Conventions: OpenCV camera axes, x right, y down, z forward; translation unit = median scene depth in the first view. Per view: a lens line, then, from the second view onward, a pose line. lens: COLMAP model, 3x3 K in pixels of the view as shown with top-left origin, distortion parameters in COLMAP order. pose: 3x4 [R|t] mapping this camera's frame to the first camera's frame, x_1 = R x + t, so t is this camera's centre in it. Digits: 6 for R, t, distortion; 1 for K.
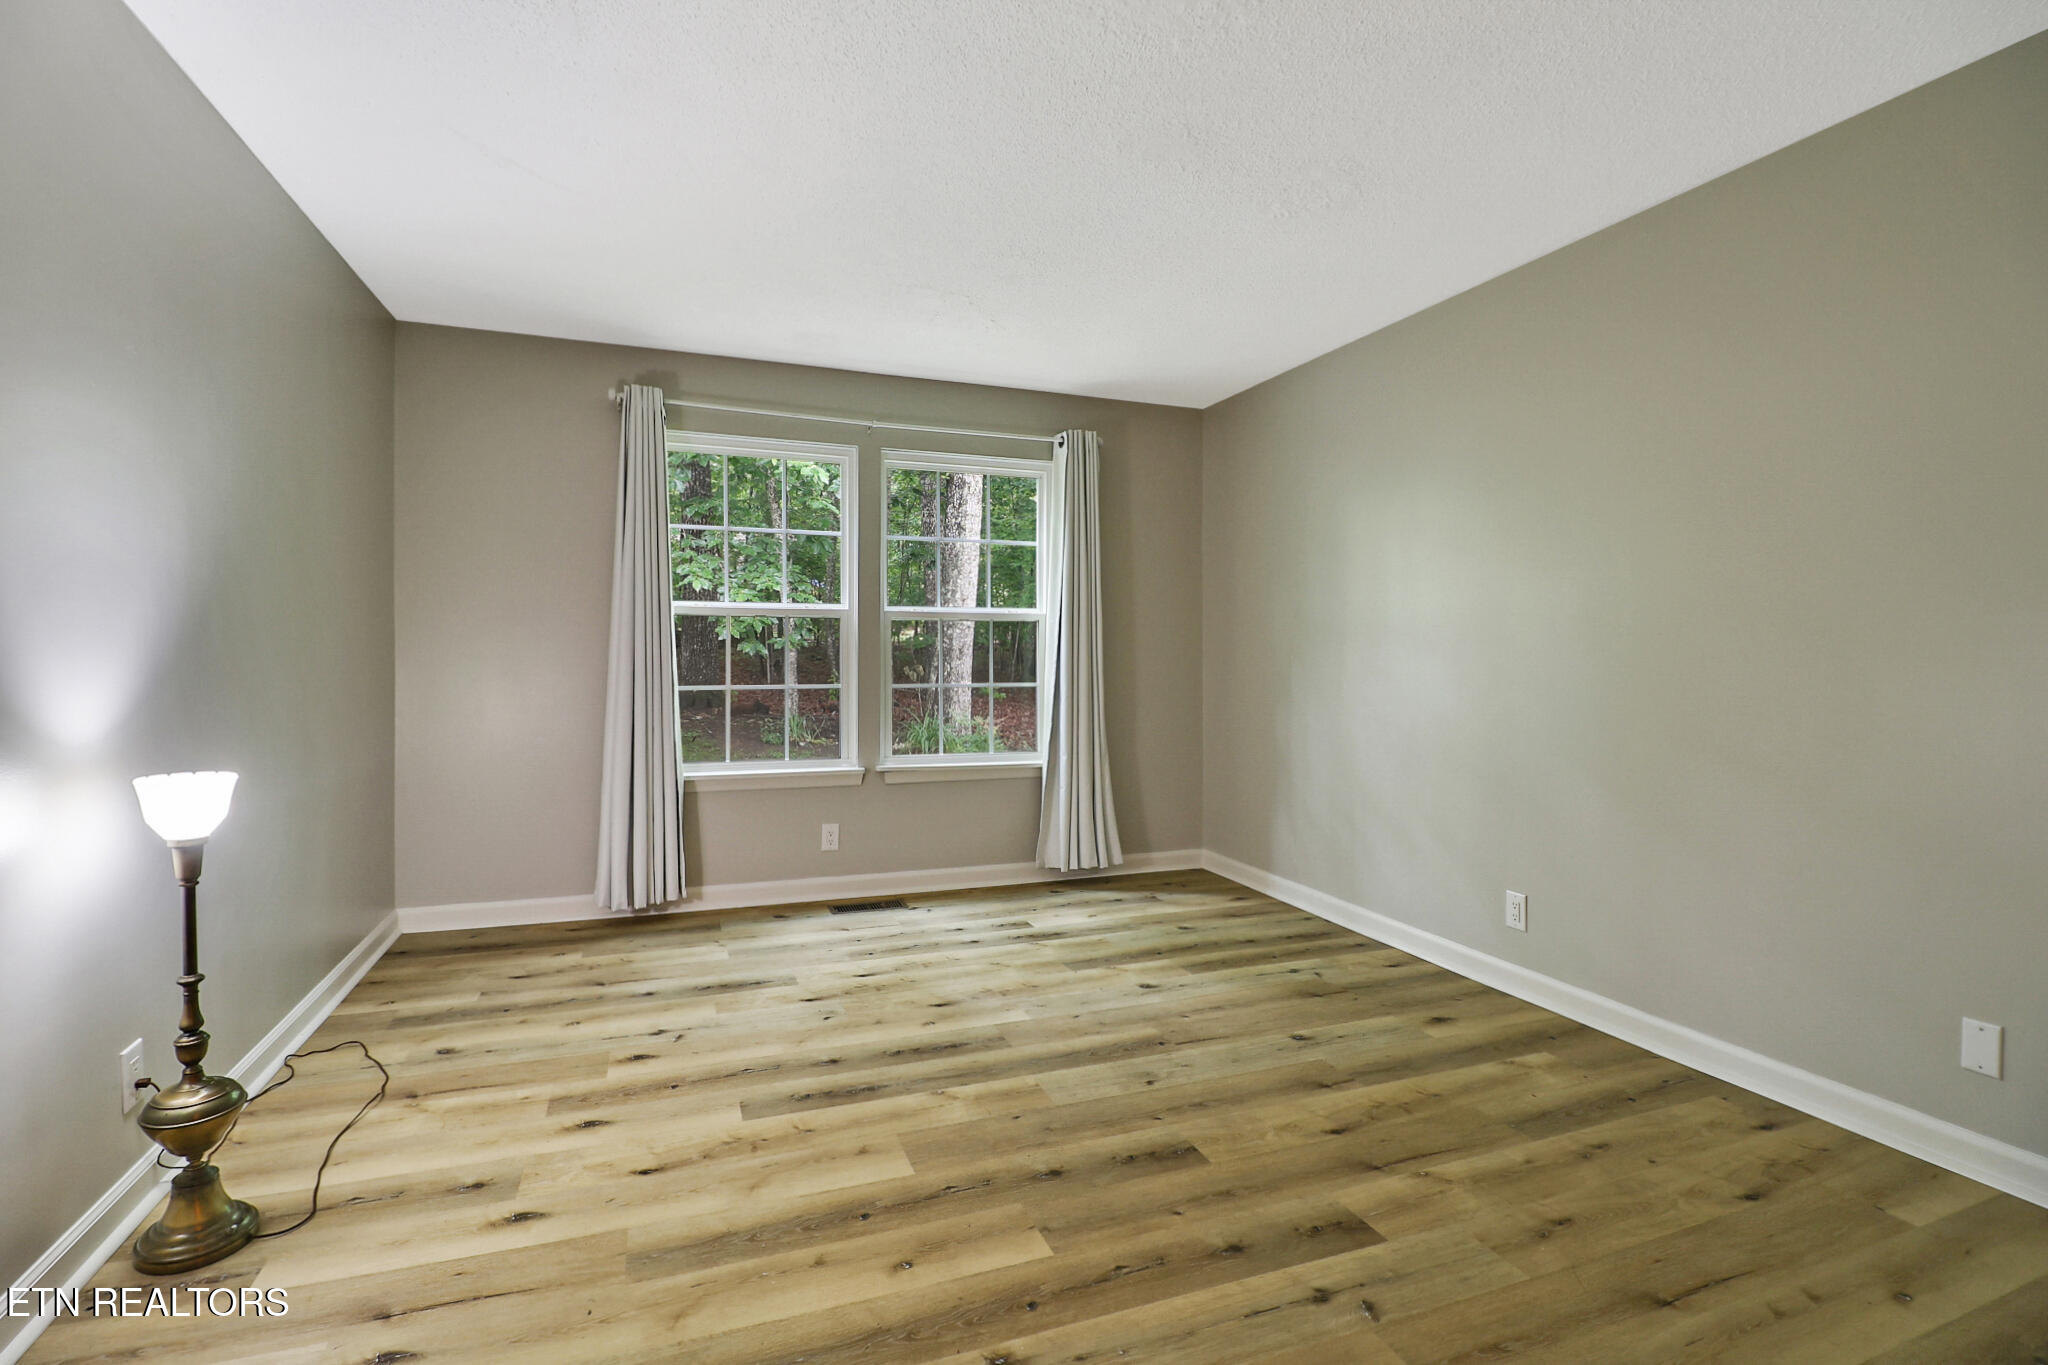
lens RADIAL K [[954.8, 0, 1020.1], [0, 954.8, 663.8], [0, 0, 1]] dist [-0.009295, -0.003863]
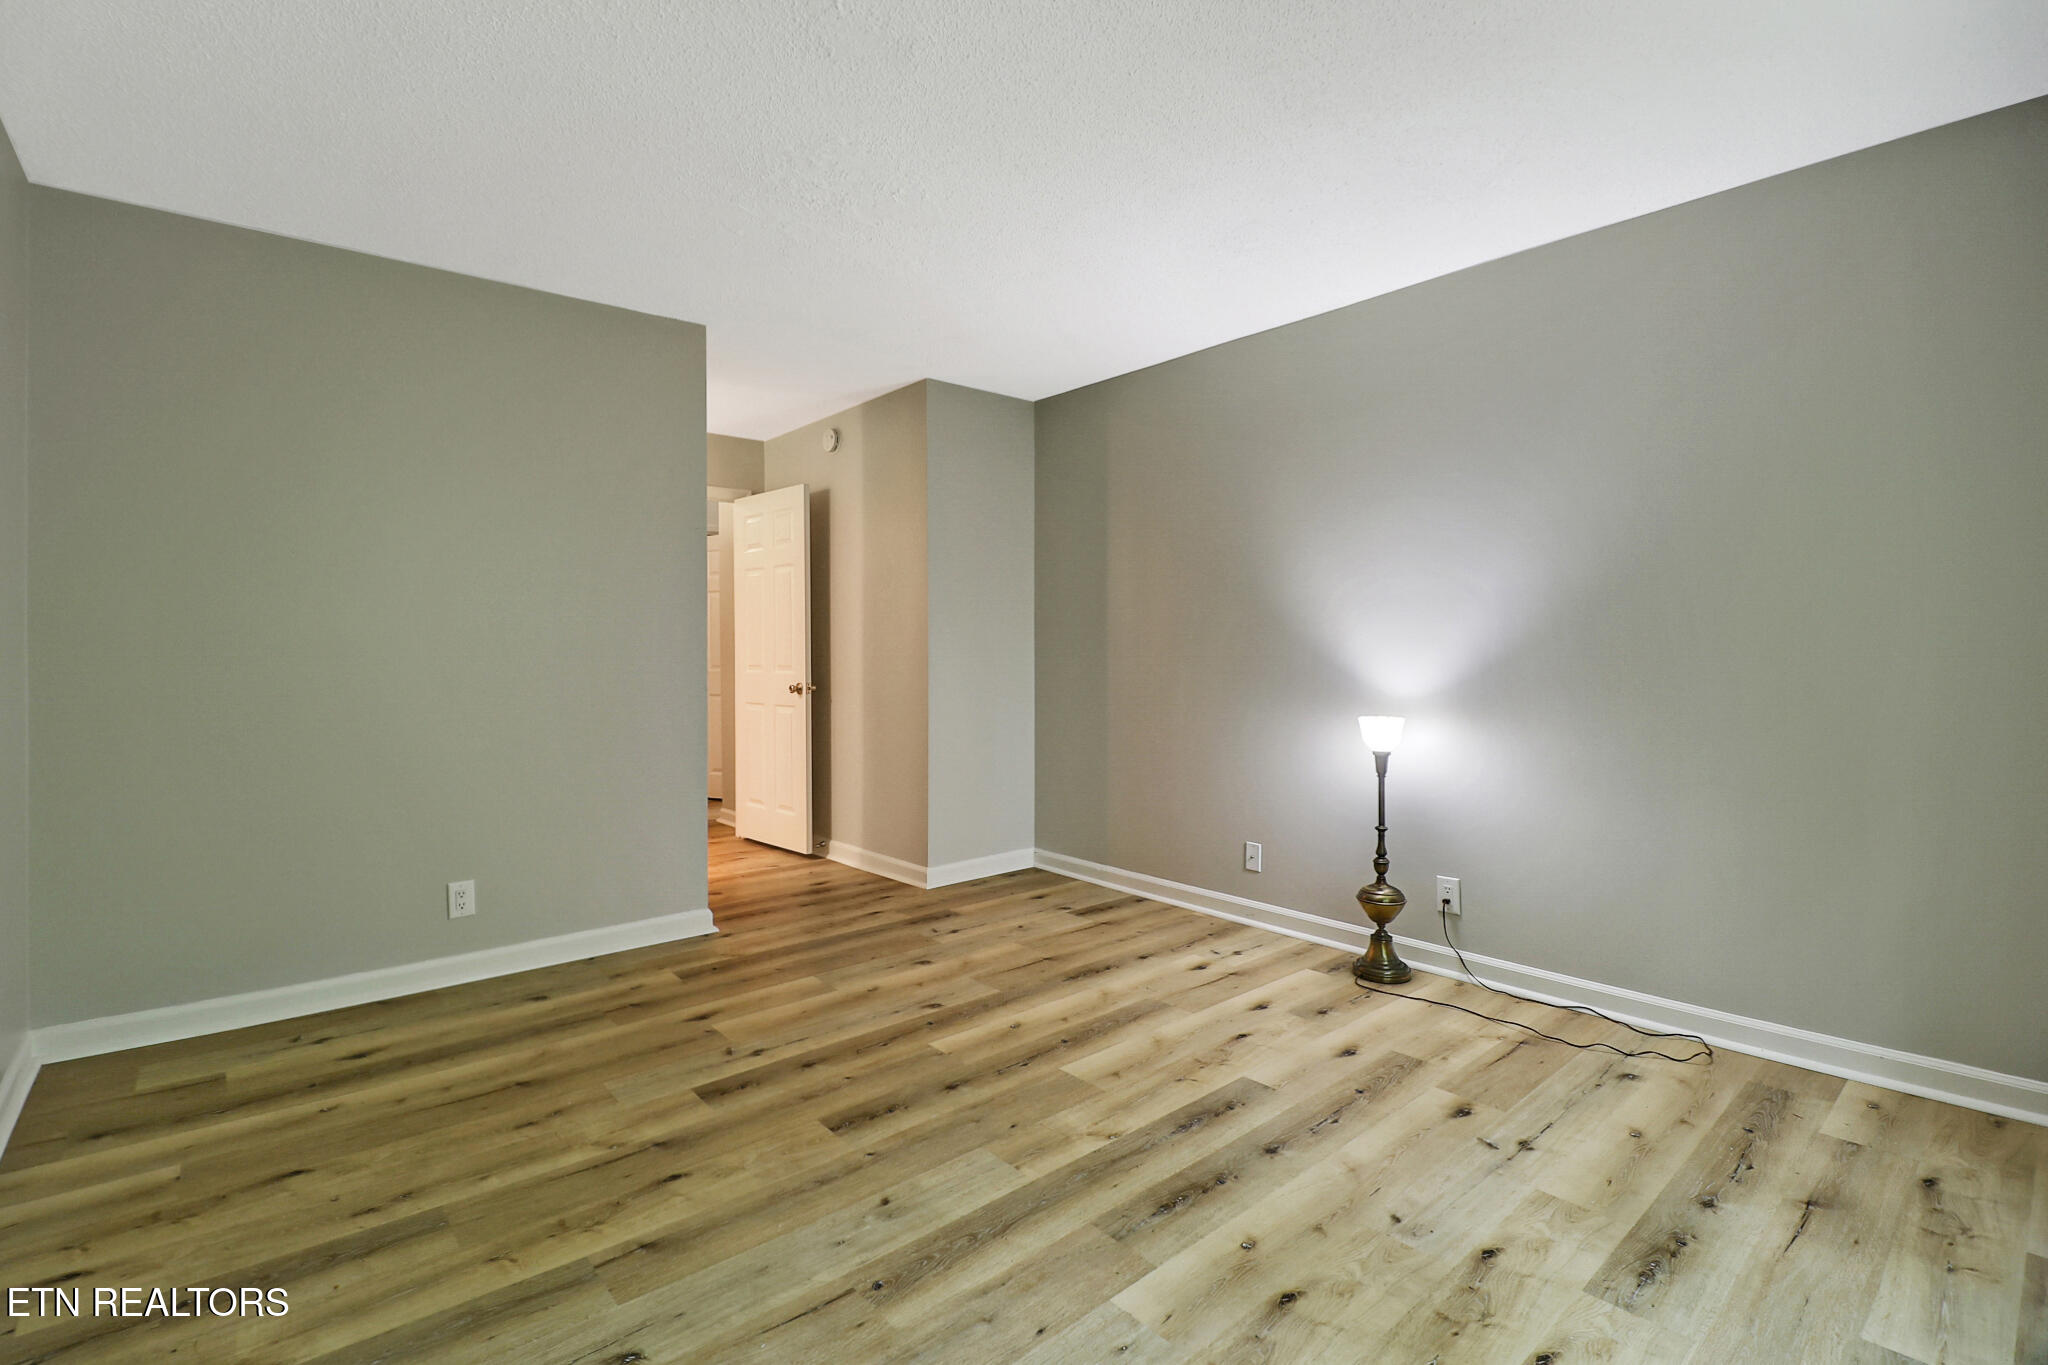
lens RADIAL K [[954.8, 0, 1013.9], [0, 954.8, 672.2], [0, 0, 1]] dist [-0.009295, -0.003863]
pose [[-0.942697, 0.004980, -0.333614, 0.323410], [-0.006076, 0.999467, 0.032089, -0.021361], [0.333596, 0.032277, -0.942164, 1.926787]]
